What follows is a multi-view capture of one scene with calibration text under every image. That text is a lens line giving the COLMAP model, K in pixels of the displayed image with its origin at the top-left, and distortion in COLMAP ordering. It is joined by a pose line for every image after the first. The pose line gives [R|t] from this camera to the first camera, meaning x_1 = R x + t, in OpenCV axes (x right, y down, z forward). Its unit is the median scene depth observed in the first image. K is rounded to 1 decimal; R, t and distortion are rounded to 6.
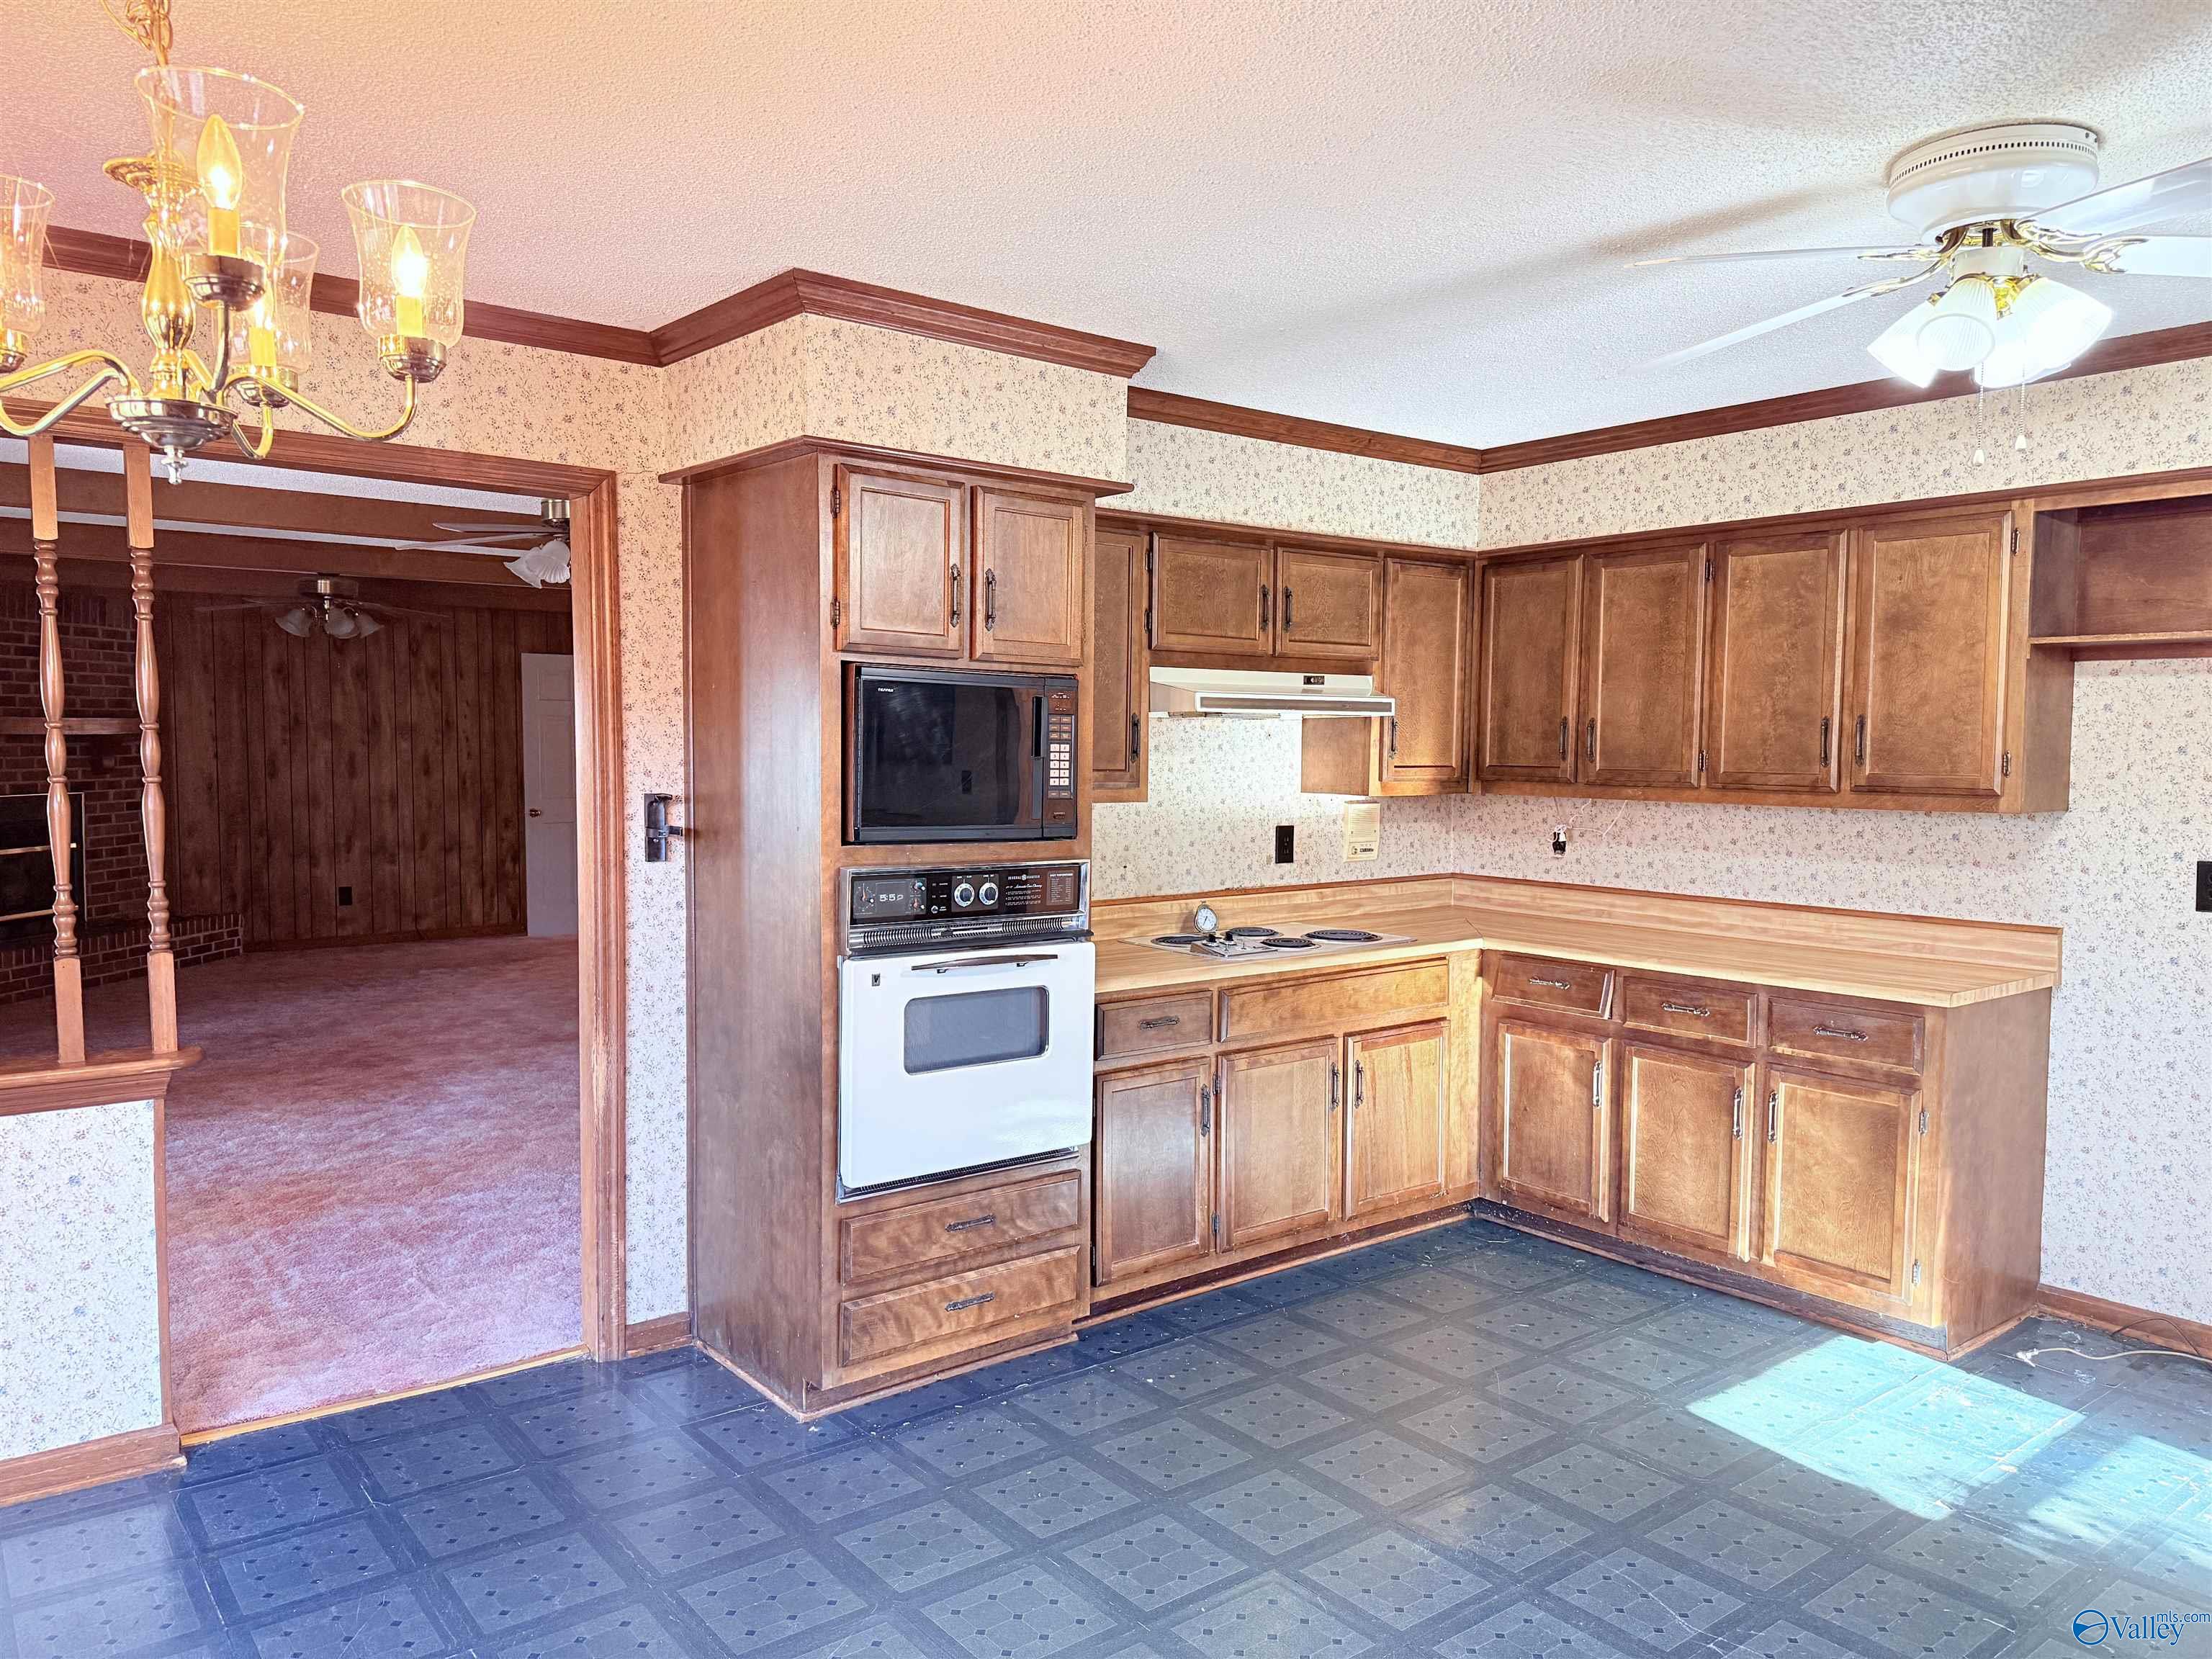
lens RADIAL K [[1561.2, 0, 1106.0], [0, 1561.2, 829.5], [0, 0, 1]] dist [0.009298, -0.004205]
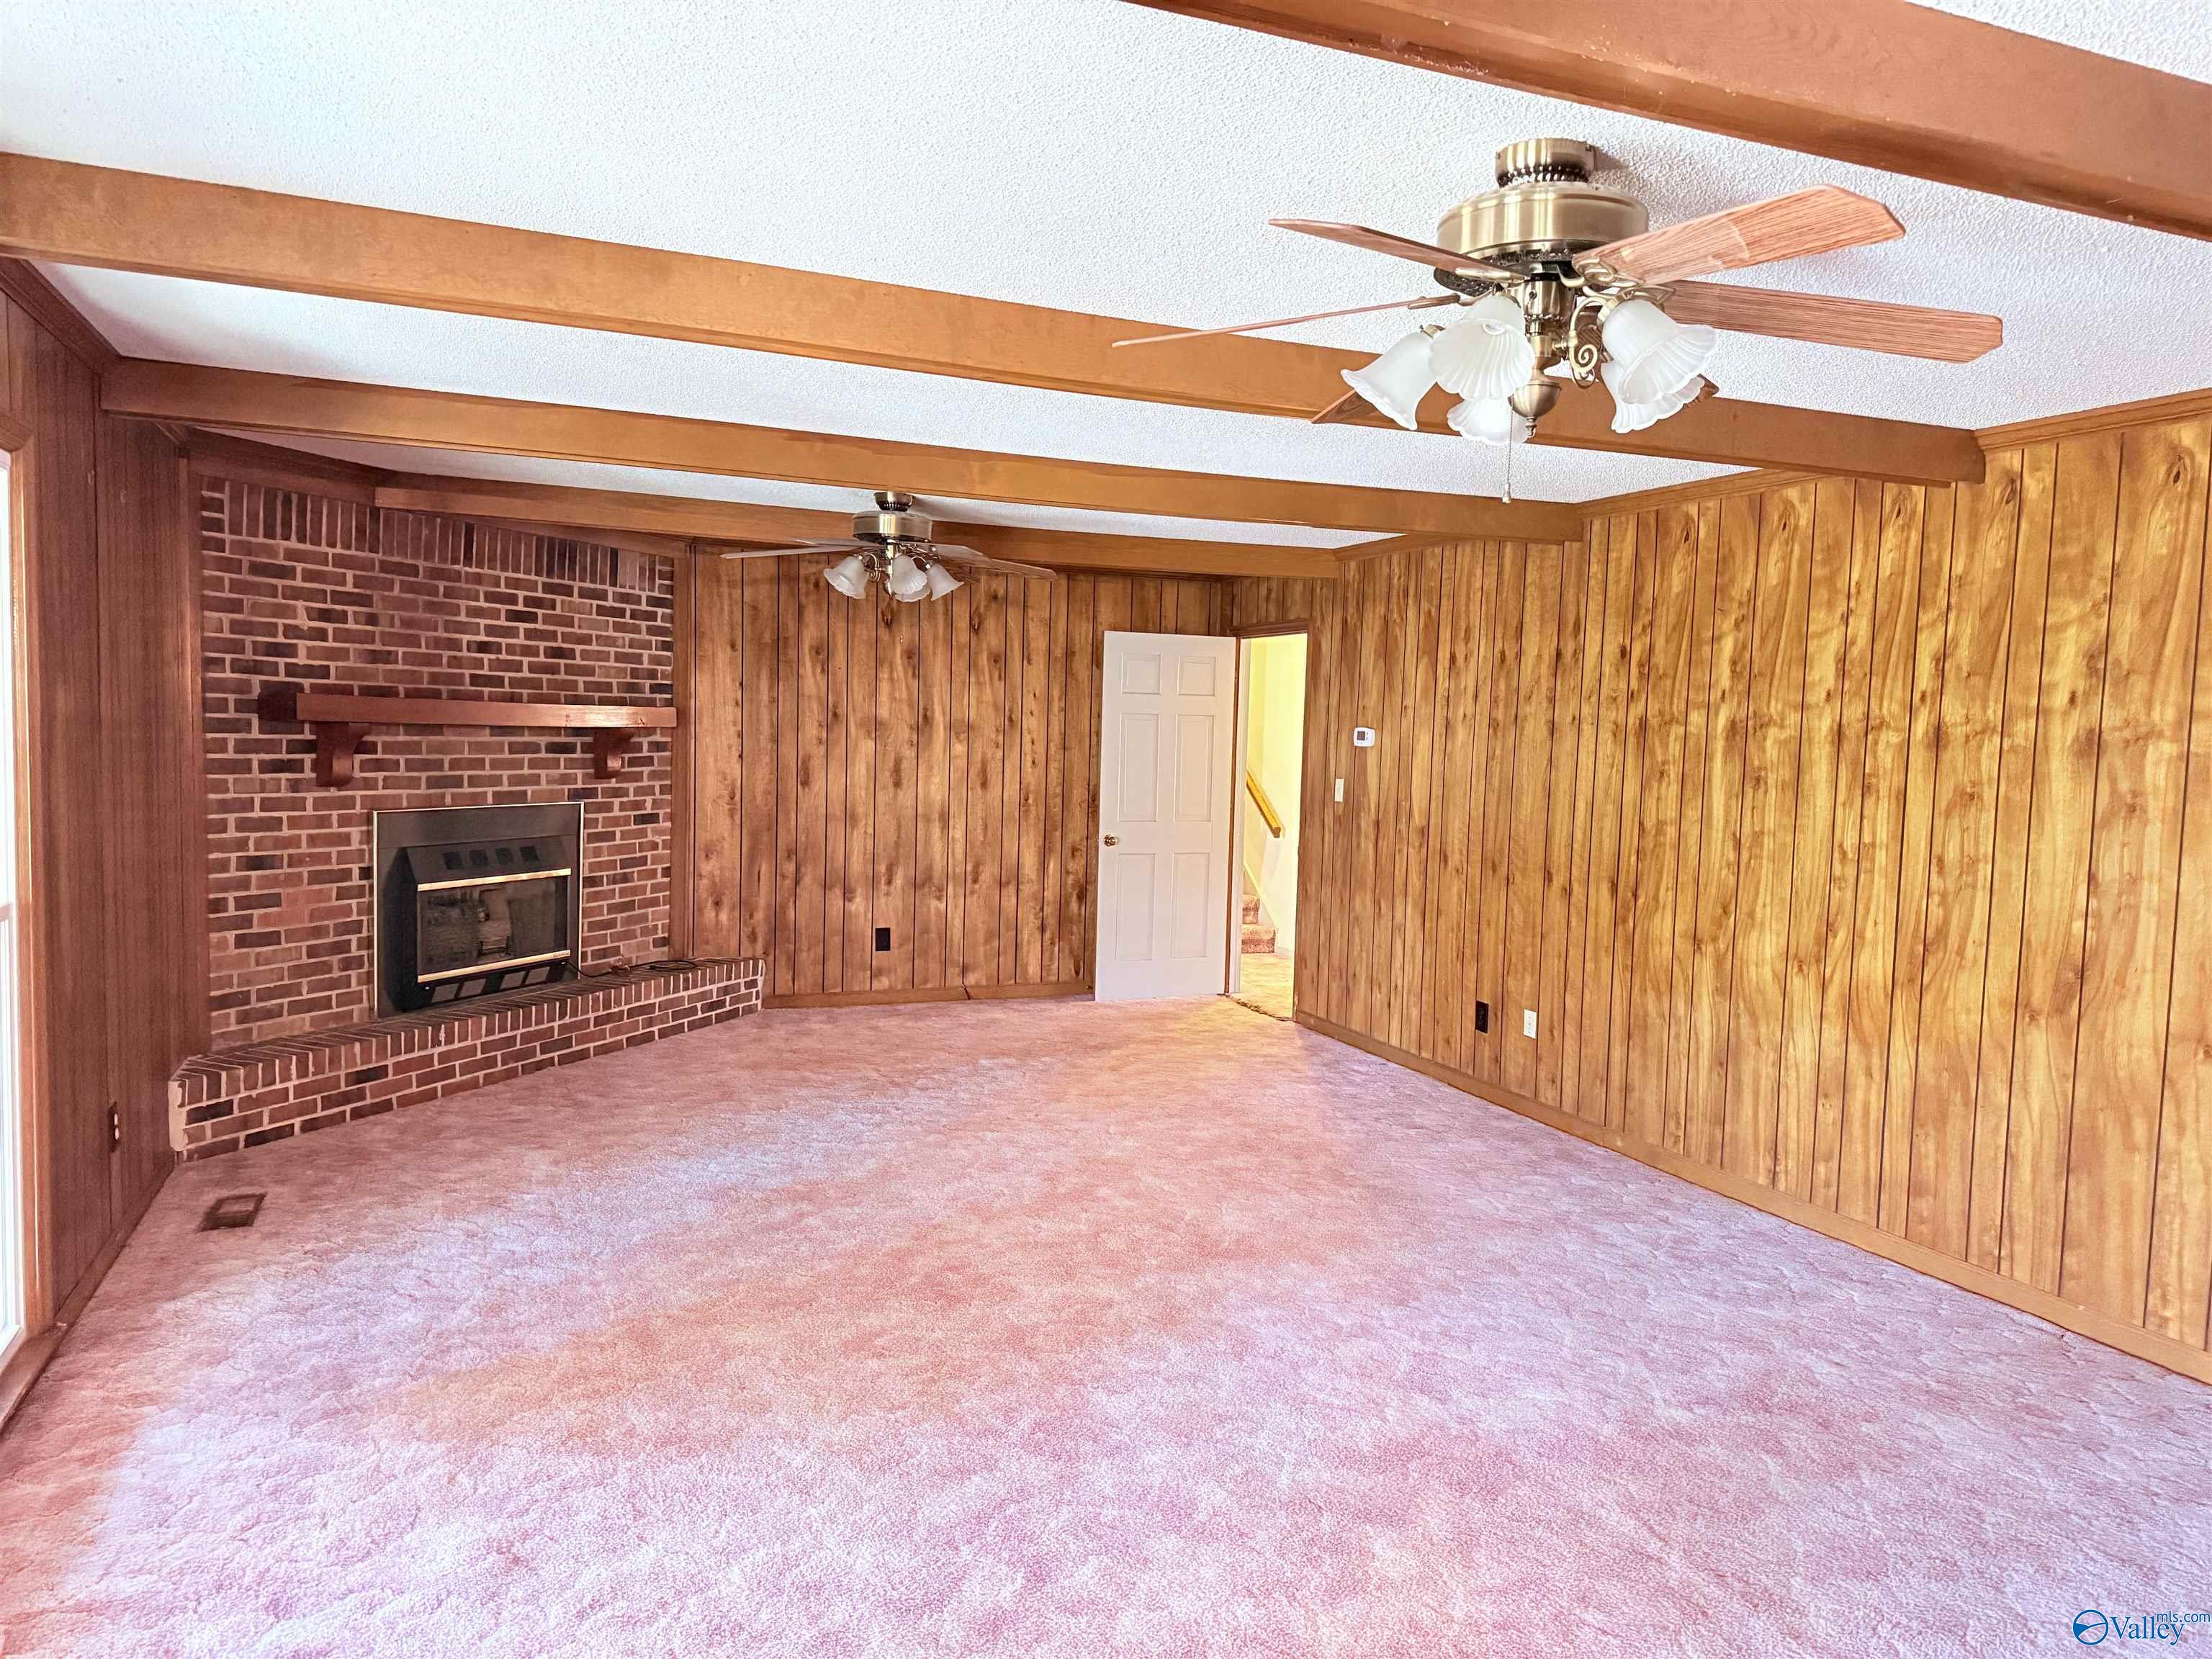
lens RADIAL K [[1524.0, 0, 1106.0], [0, 1524.0, 829.5], [0, 0, 1]] dist [0.163214, -0.001227]
pose [[0.960290, 0.039642, -0.276174, -0.174923], [-0.039180, 0.999206, 0.007192, -0.023049], [0.276240, 0.003914, 0.961081, 0.303585]]
